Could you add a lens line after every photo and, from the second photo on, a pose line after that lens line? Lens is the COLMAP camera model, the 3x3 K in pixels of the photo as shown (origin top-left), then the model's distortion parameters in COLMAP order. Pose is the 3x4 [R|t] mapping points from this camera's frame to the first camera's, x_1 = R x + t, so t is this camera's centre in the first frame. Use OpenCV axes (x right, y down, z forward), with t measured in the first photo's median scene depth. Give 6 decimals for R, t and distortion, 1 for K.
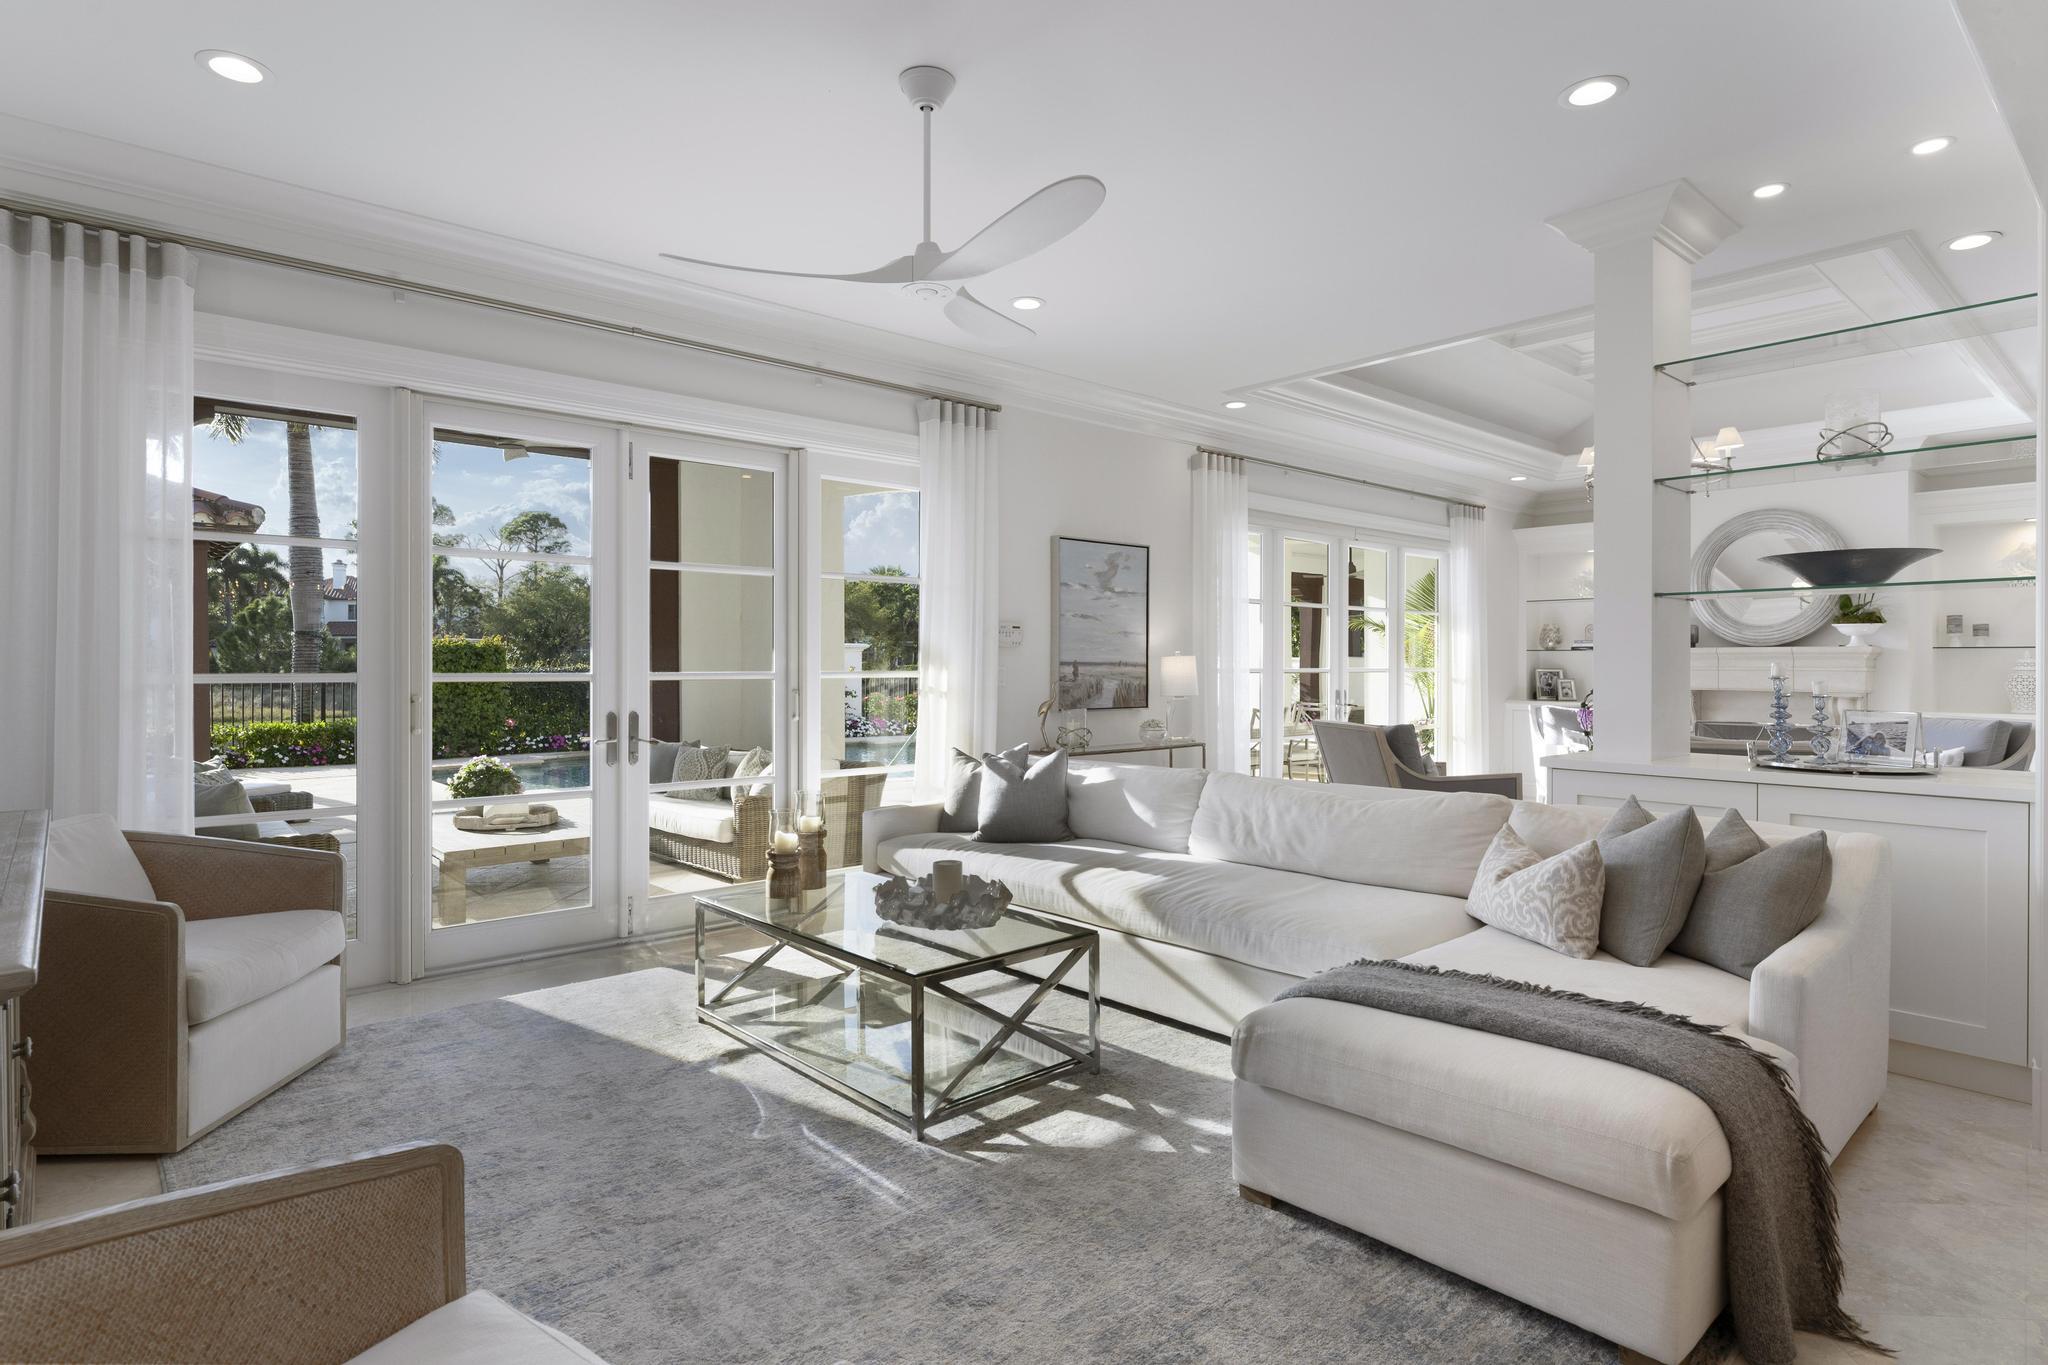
lens RADIAL K [[1083.5, 0, 1021.7], [0, 1083.5, 668.7], [0, 0, 1]] dist [-0.004242, -0.000830]
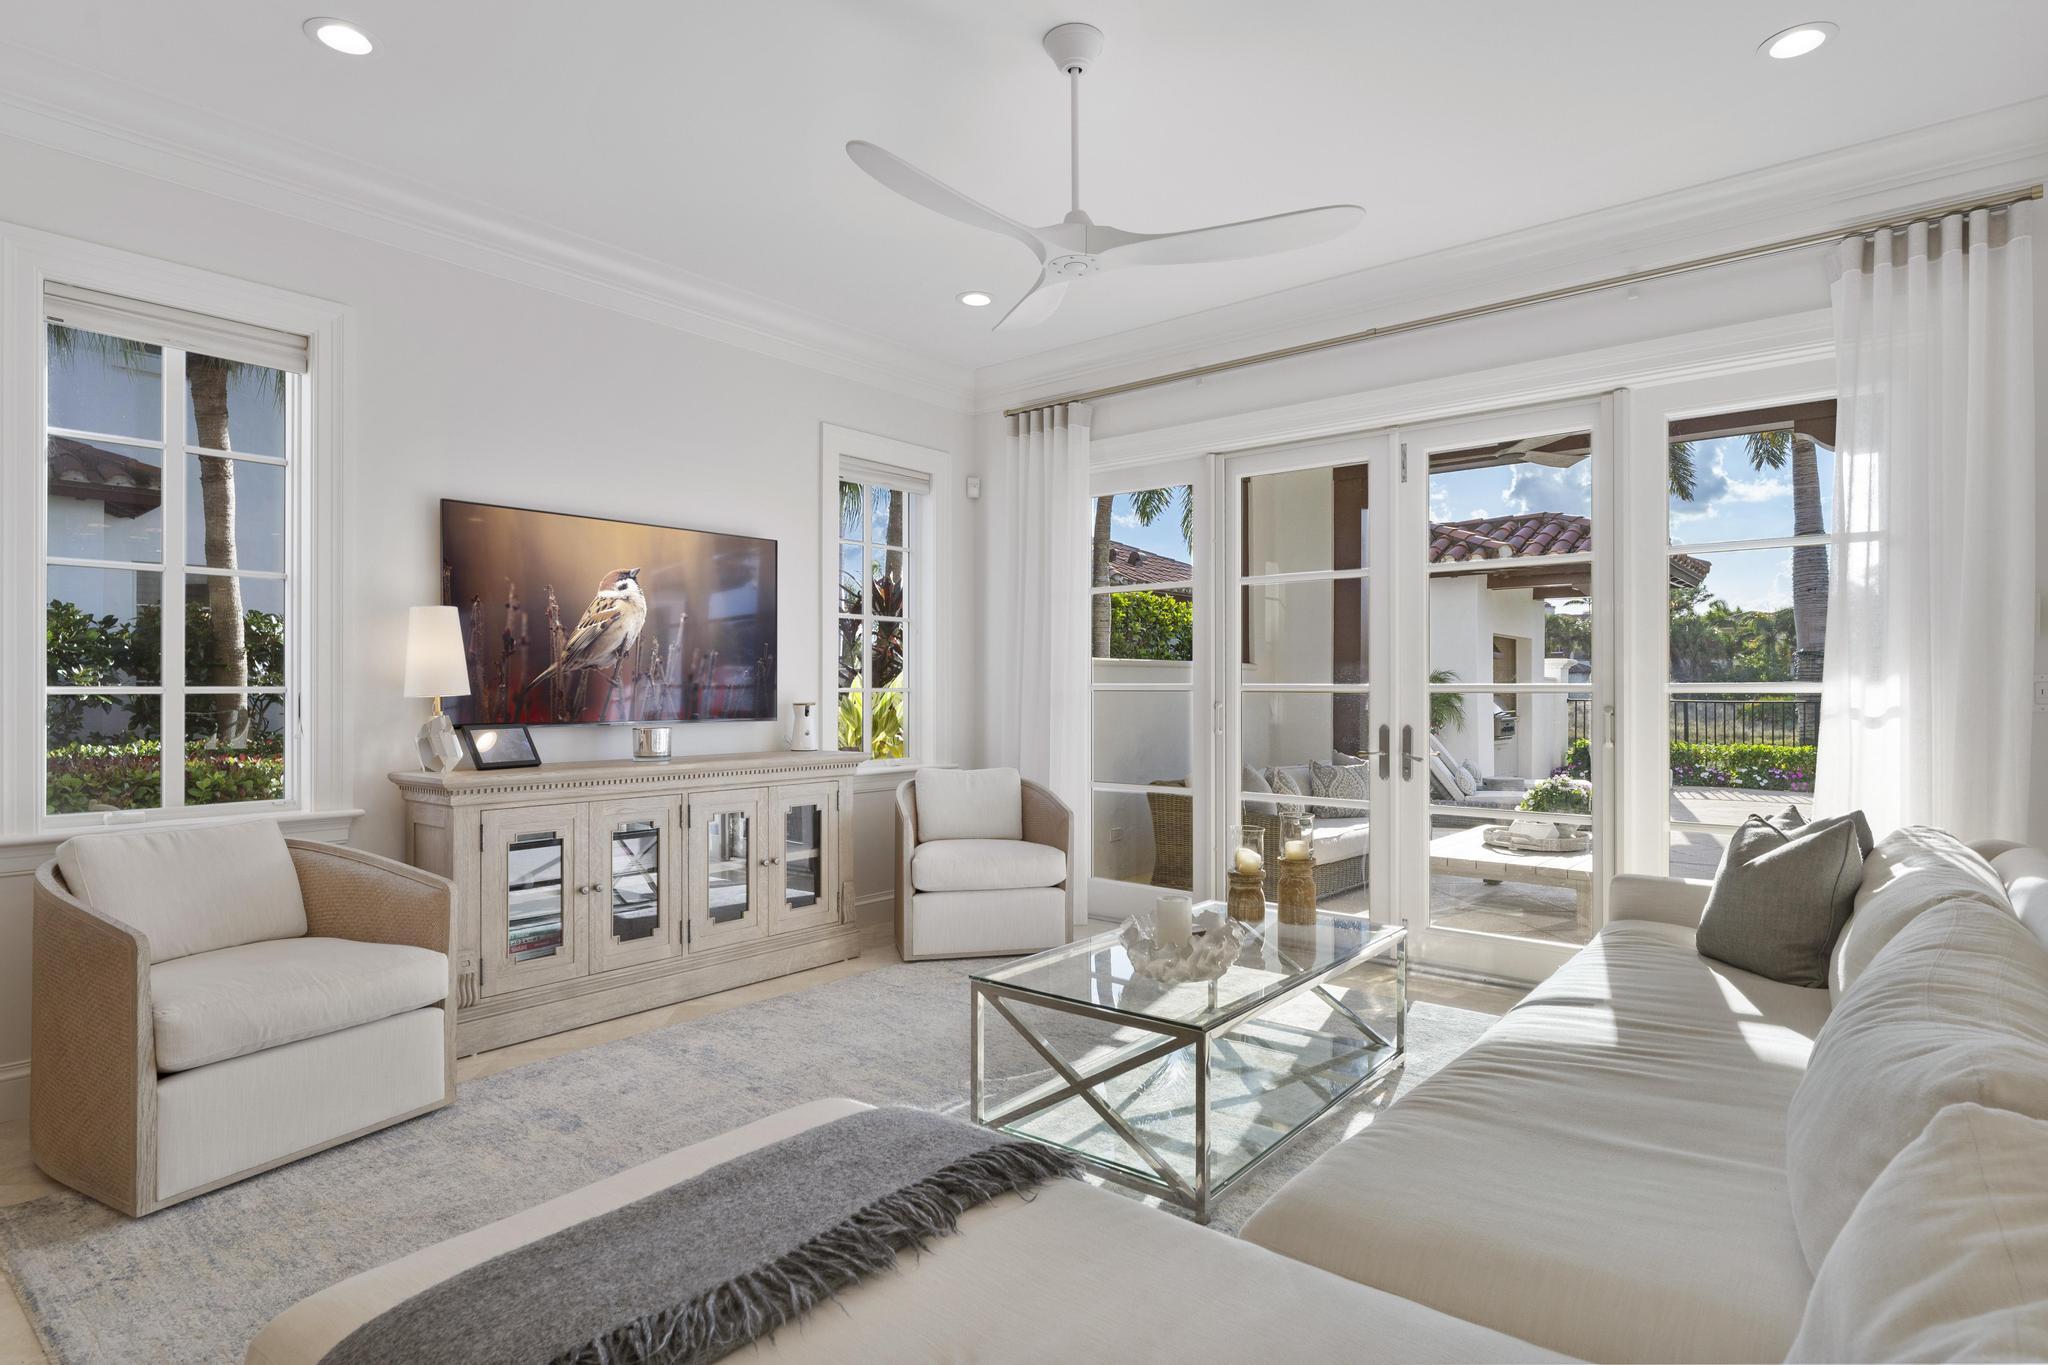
lens RADIAL K [[1083.5, 0, 1020.8], [0, 1083.5, 689.7], [0, 0, 1]] dist [-0.004242, -0.000830]
pose [[0.158535, -0.001787, -0.987352, 0.256897], [-0.002490, 0.999994, -0.002210, 0.005390], [0.987350, 0.002809, 0.158530, 0.250125]]
